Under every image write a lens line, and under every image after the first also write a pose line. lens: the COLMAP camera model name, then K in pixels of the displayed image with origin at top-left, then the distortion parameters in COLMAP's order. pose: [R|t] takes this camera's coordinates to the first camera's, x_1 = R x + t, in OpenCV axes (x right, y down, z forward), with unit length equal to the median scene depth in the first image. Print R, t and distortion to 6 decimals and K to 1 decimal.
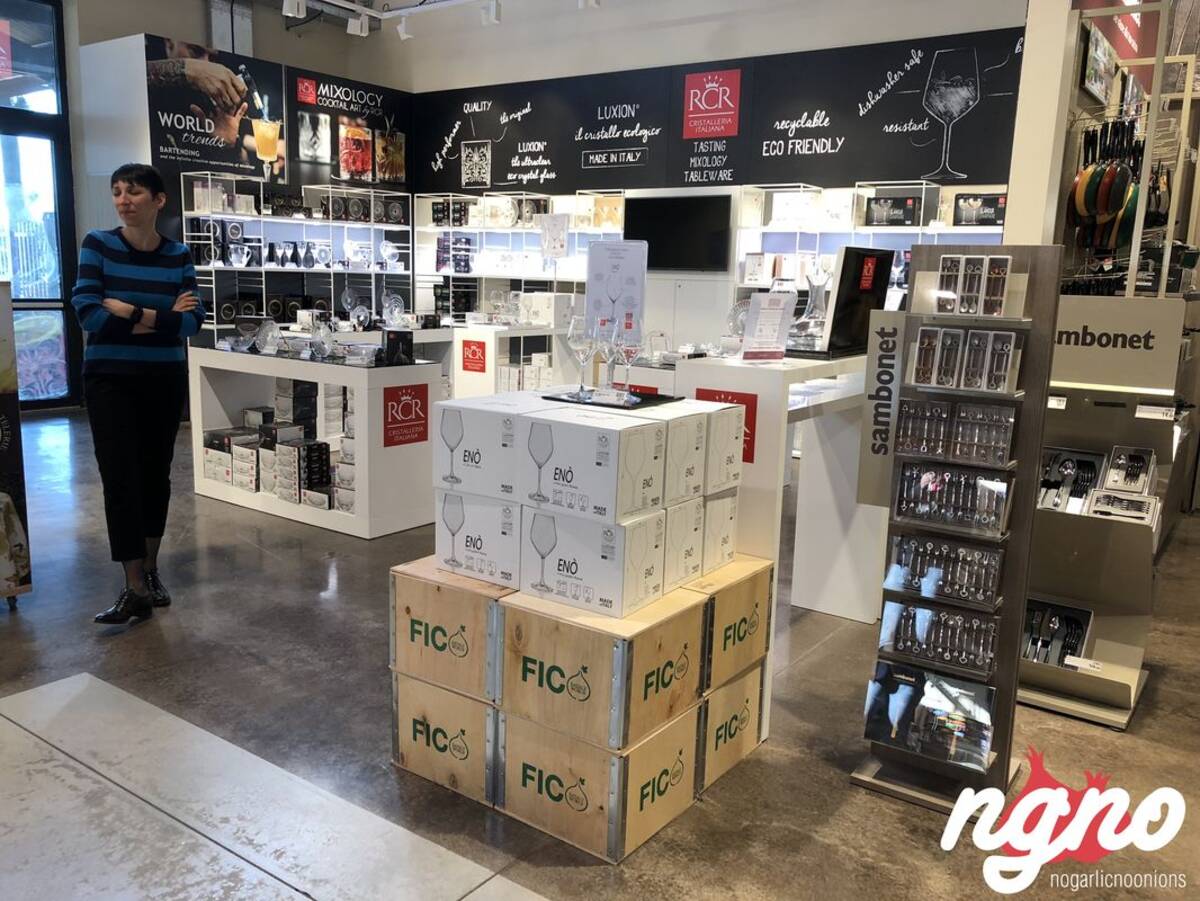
lens RADIAL K [[985.4, 0, 599.0], [0, 985.4, 452.0], [0, 0, 1]] dist [-0.031188, 0.035062]
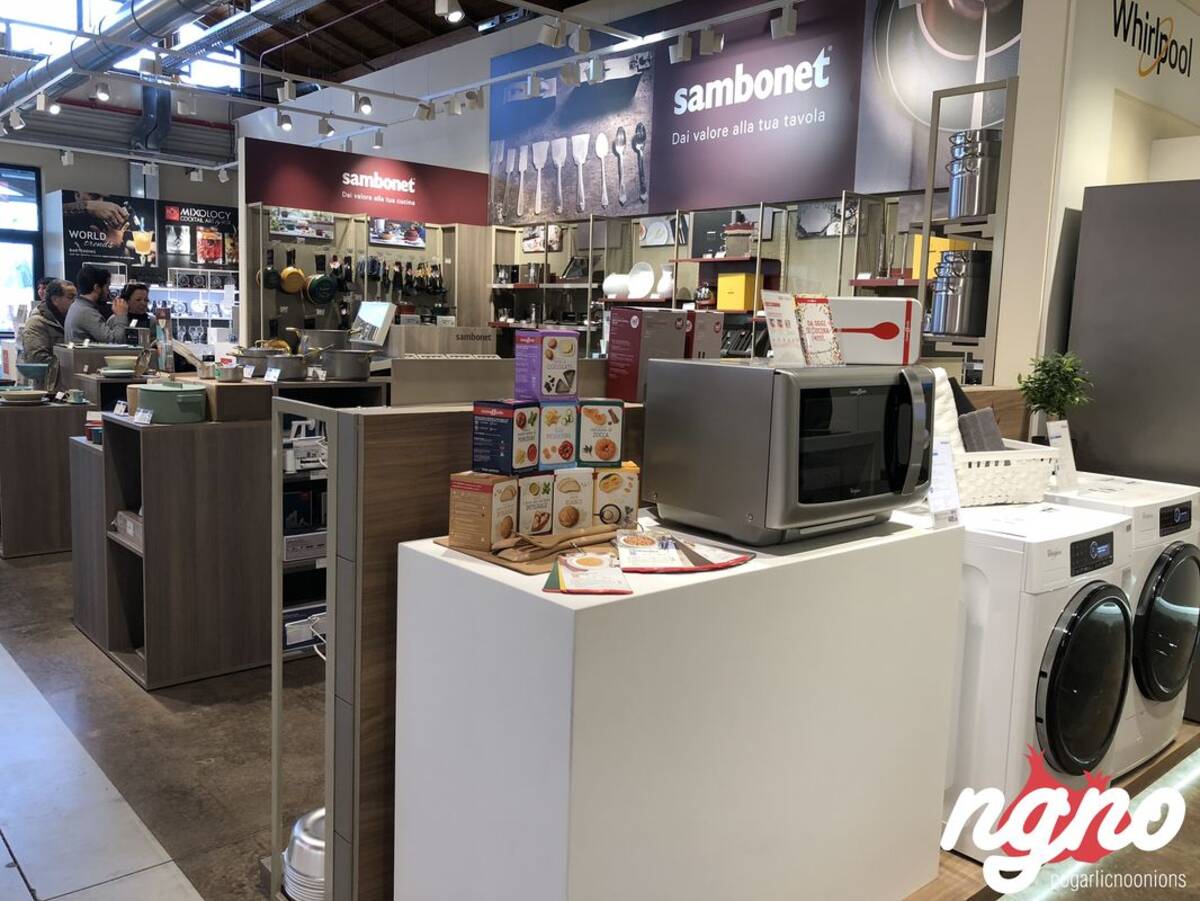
lens RADIAL K [[985.4, 0, 595.1], [0, 985.4, 444.7], [0, 0, 1]] dist [-0.031188, 0.035062]
pose [[0.973823, 0.028743, -0.225483, 0.818906], [-0.044460, 0.996898, -0.064937, 0.112402], [0.222917, 0.073263, 0.972081, -0.467849]]
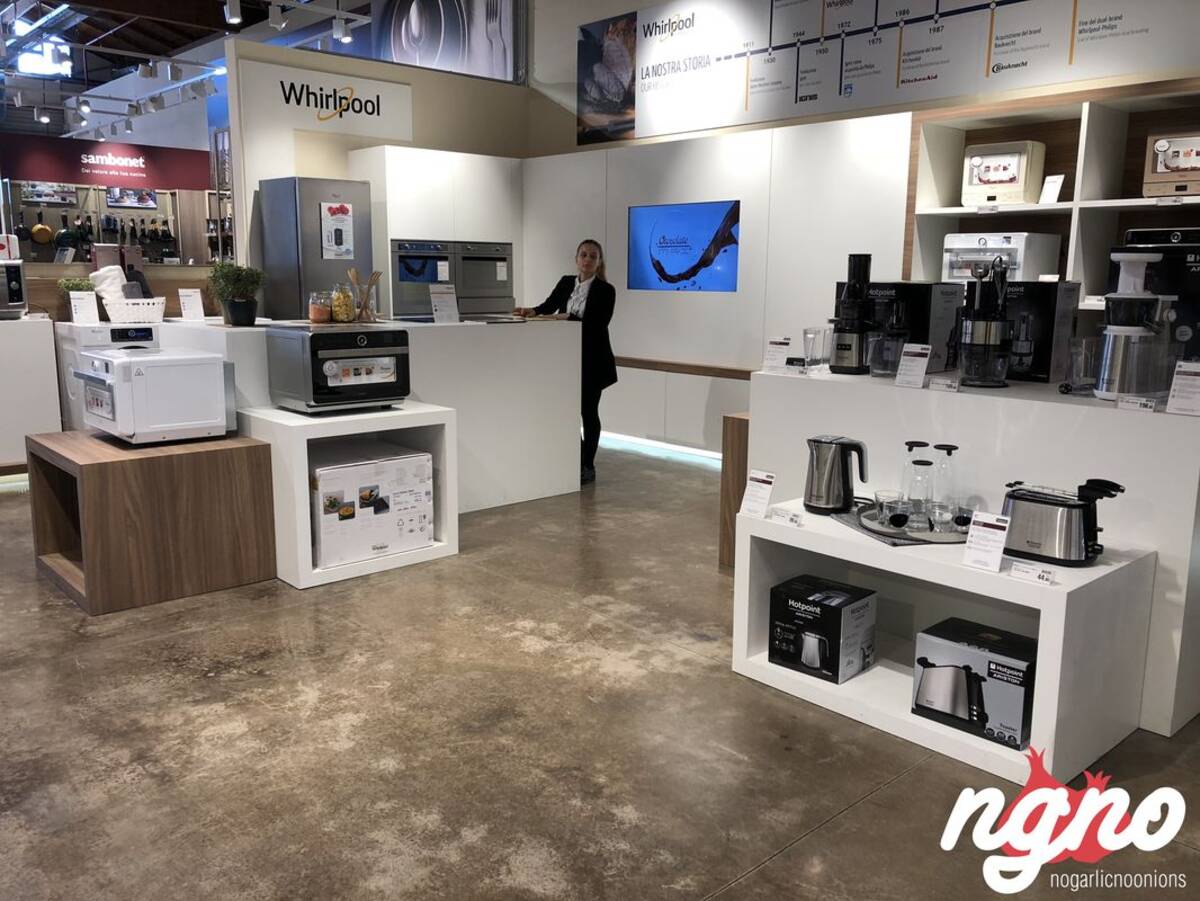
lens RADIAL K [[985.4, 0, 606.2], [0, 985.4, 454.5], [0, 0, 1]] dist [-0.031188, 0.035062]
pose [[0.980862, 0.016598, -0.193995, 1.783763], [-0.017973, 0.999824, -0.005327, 0.274630], [0.193873, 0.008712, 0.980988, -1.048667]]
